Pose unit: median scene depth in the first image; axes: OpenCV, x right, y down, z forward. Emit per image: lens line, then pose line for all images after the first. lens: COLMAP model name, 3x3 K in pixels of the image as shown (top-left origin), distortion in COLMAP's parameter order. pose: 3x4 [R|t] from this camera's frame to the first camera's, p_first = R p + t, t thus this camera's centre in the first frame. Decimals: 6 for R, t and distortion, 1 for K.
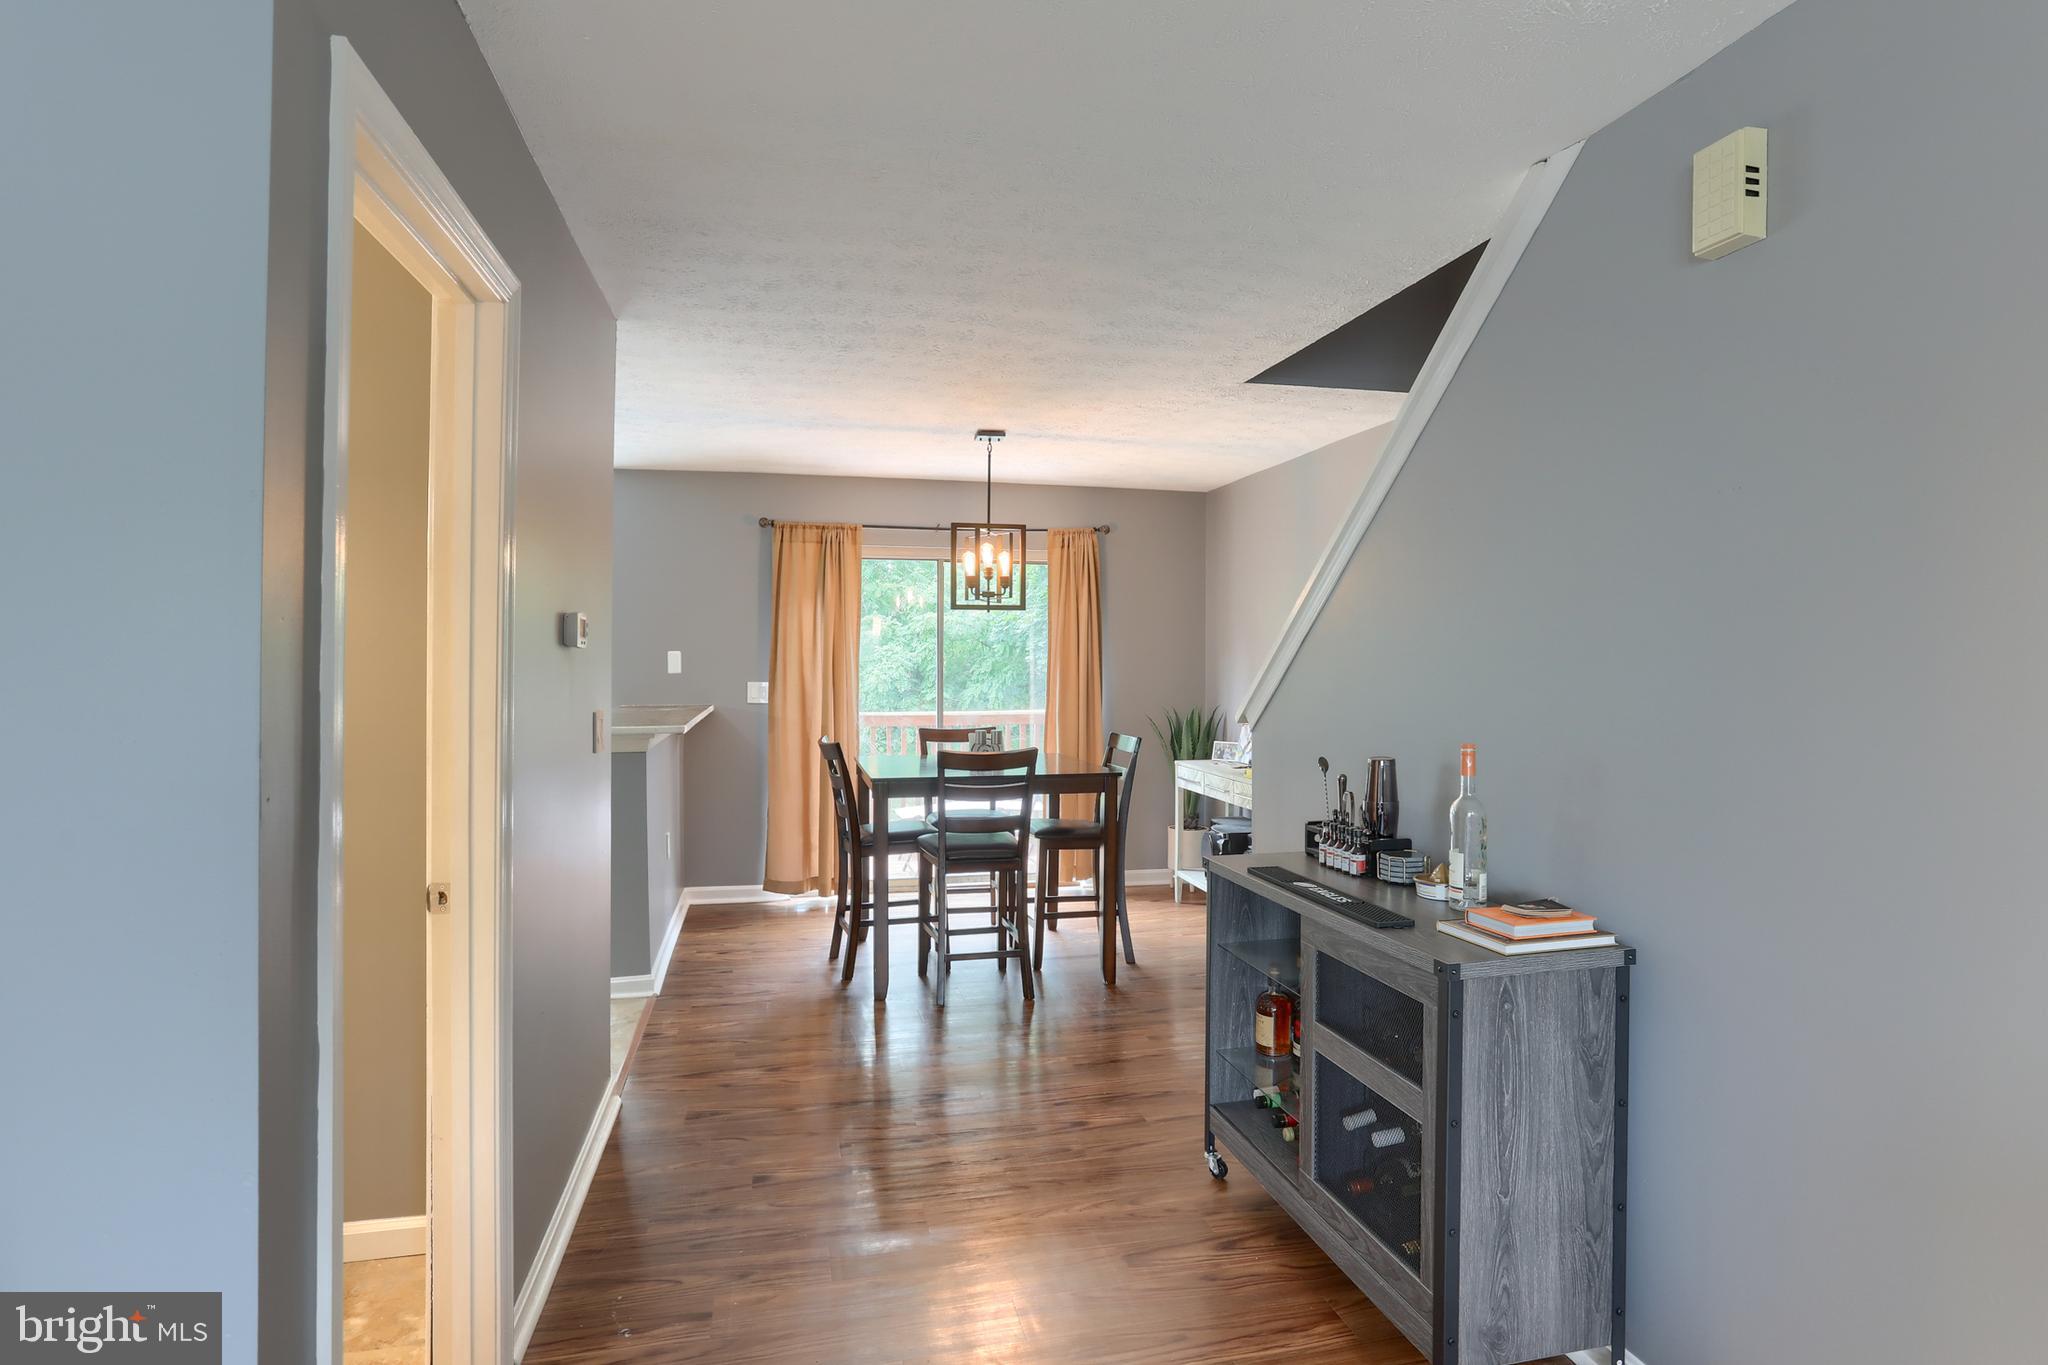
lens RADIAL K [[1049.1, 0, 1063.9], [0, 1049.1, 670.2], [0, 0, 1]] dist [-0.057590, 0.000329]
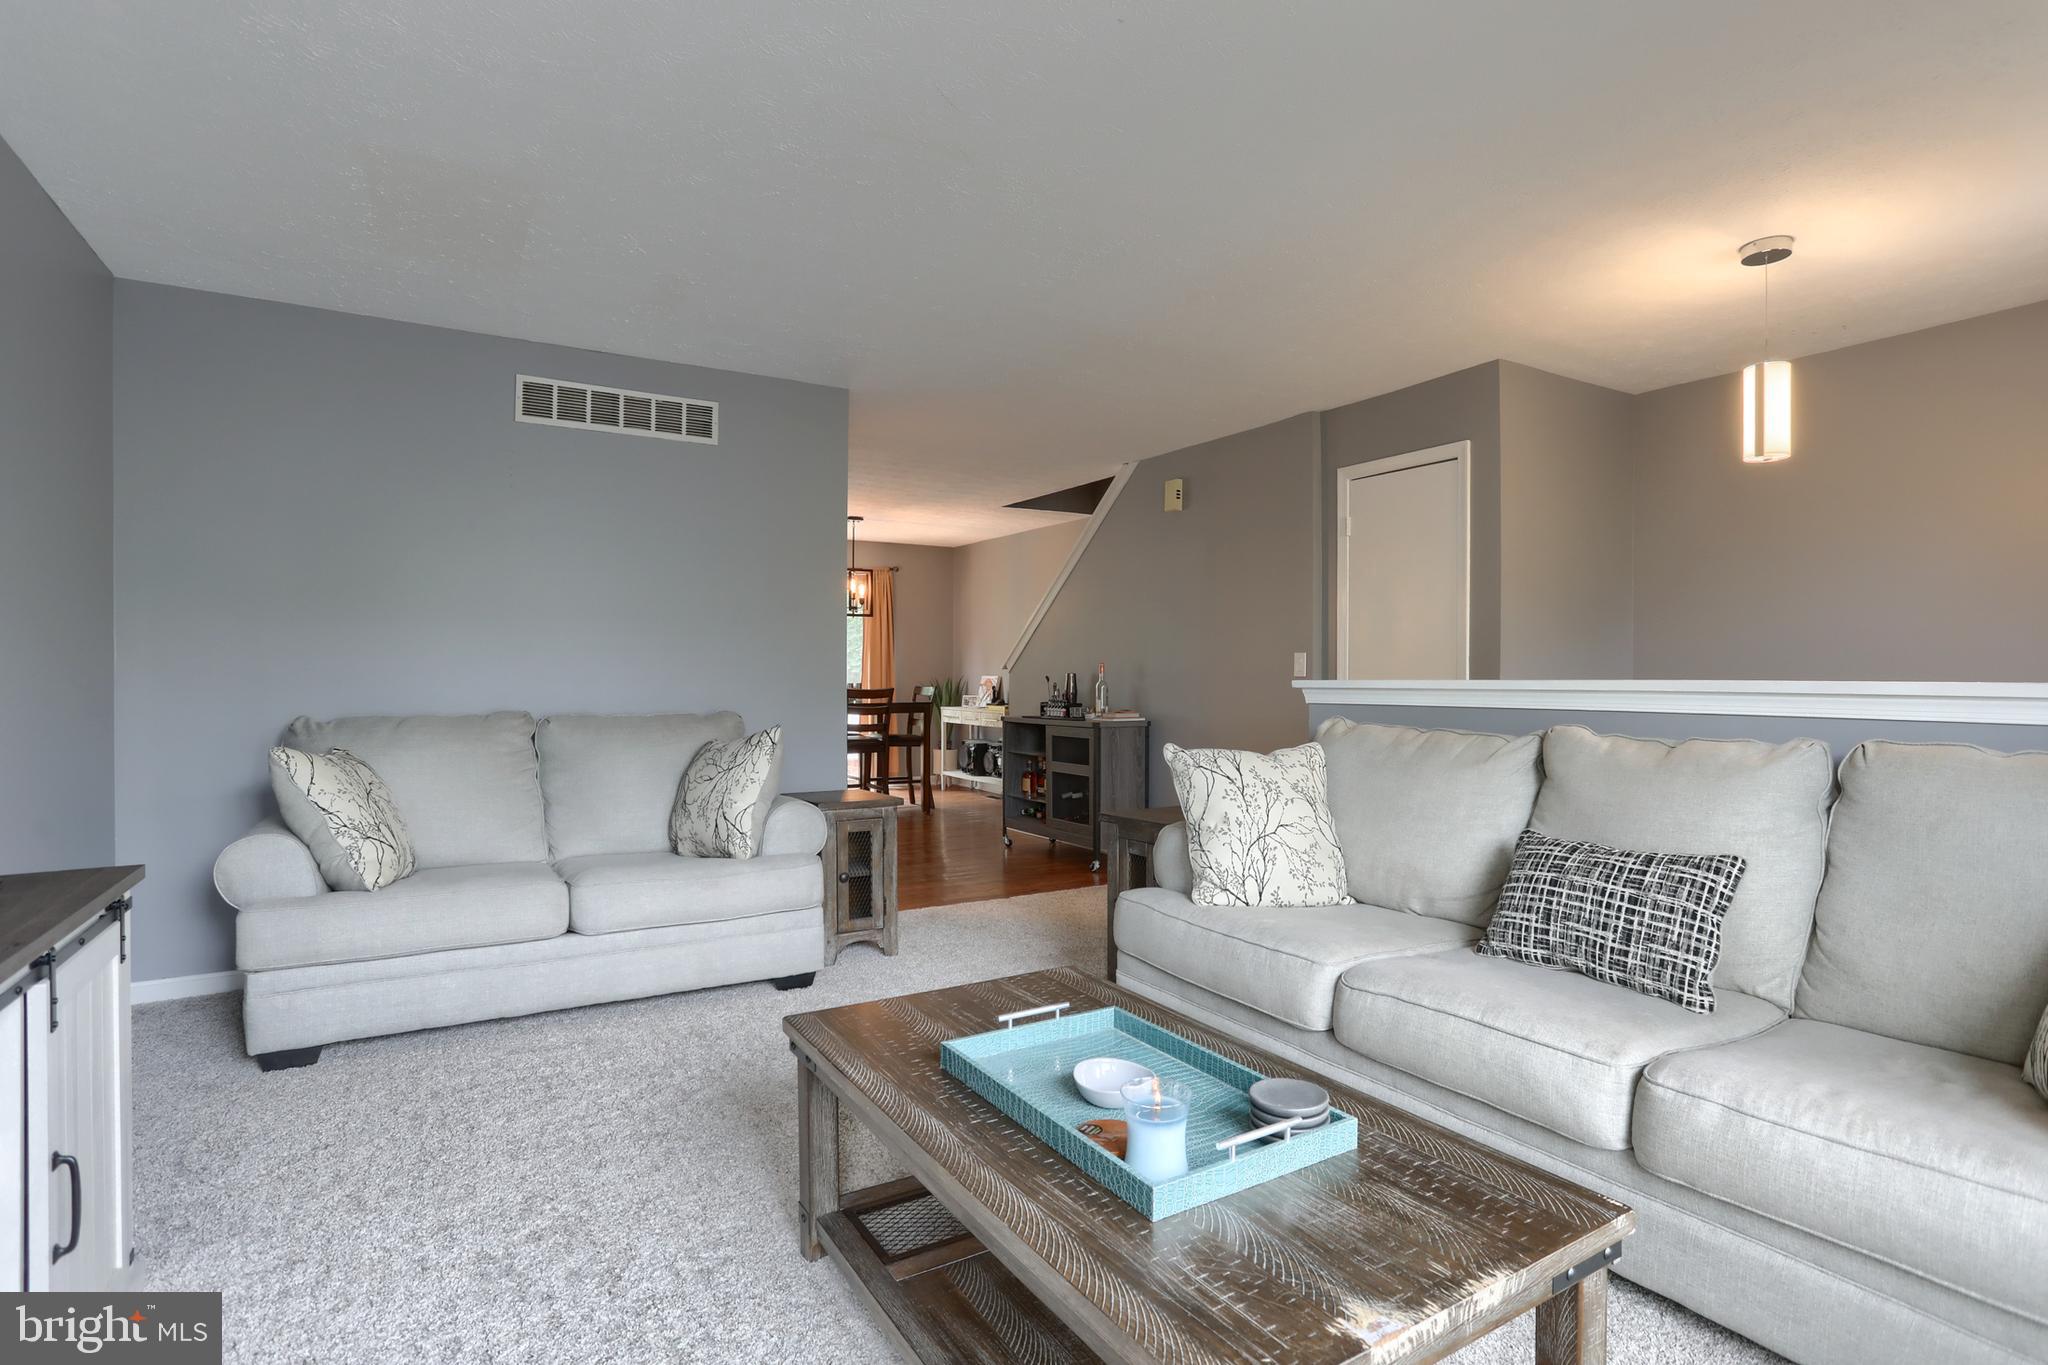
lens RADIAL K [[1023.8, 0, 1023.3], [0, 1023.8, 691.2], [0, 0, 1]] dist [-0.059671, 0.000541]
pose [[0.959308, -0.008897, 0.282222, -0.259954], [0.005902, 0.999917, 0.011461, 0.048006], [-0.282300, -0.009329, 0.959281, -0.696307]]
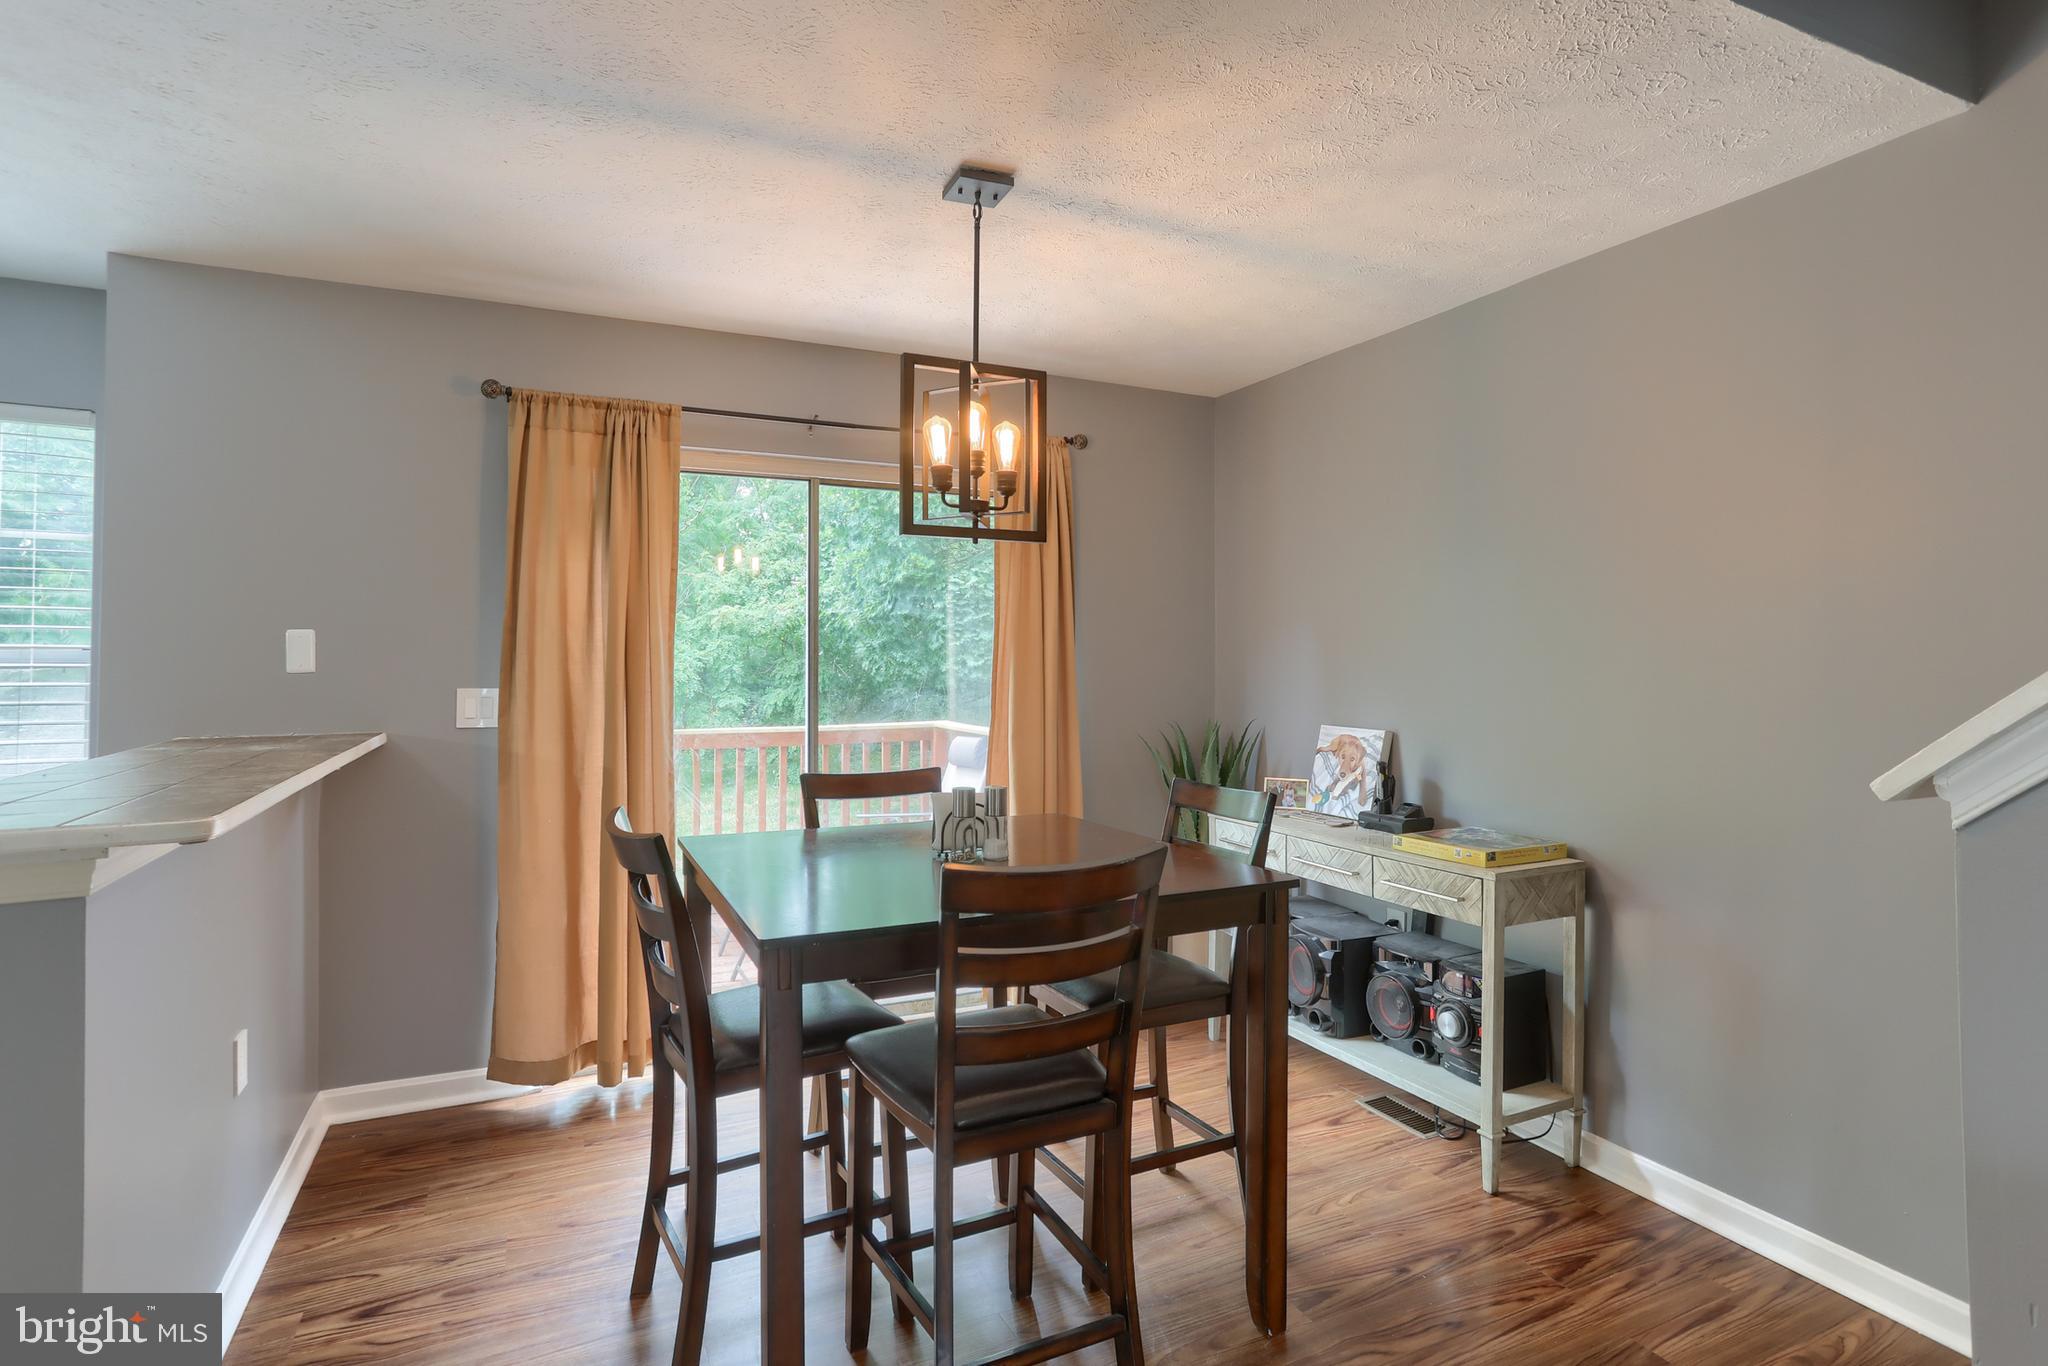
lens RADIAL K [[1035.9, 0, 1045.3], [0, 1035.9, 652.1], [0, 0, 1]] dist [-0.018551, 0.000054]
pose [[0.981905, -0.000824, 0.189374, -0.117845], [0.003641, 0.999888, -0.014524, 0.001910], [-0.189340, 0.014951, 0.981798, 0.466244]]
